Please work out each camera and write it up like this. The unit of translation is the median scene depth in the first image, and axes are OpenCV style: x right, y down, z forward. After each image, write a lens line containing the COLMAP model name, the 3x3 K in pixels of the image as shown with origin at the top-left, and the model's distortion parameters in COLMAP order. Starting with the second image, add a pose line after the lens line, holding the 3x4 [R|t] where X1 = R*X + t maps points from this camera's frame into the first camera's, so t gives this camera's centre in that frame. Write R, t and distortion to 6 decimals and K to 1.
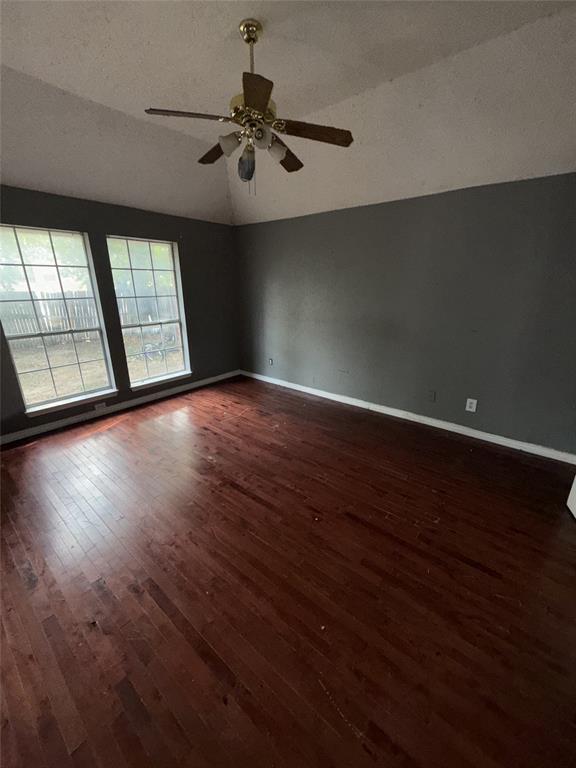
lens RADIAL K [[306.7, 0, 288.4], [0, 306.7, 385.3], [0, 0, 1]] dist [-0.003453, 0.000221]
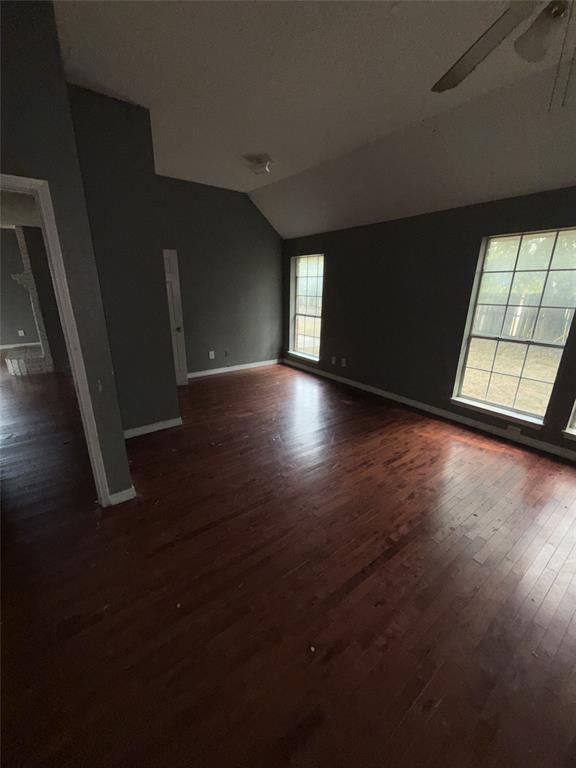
lens RADIAL K [[306.7, 0, 288.4], [0, 306.7, 381.6], [0, 0, 1]] dist [-0.003453, 0.000221]
pose [[-0.230948, 0.290851, -0.928476, 0.350650], [-0.320009, 0.878476, 0.354787, -0.179336], [0.918835, 0.379059, -0.109807, 0.522491]]
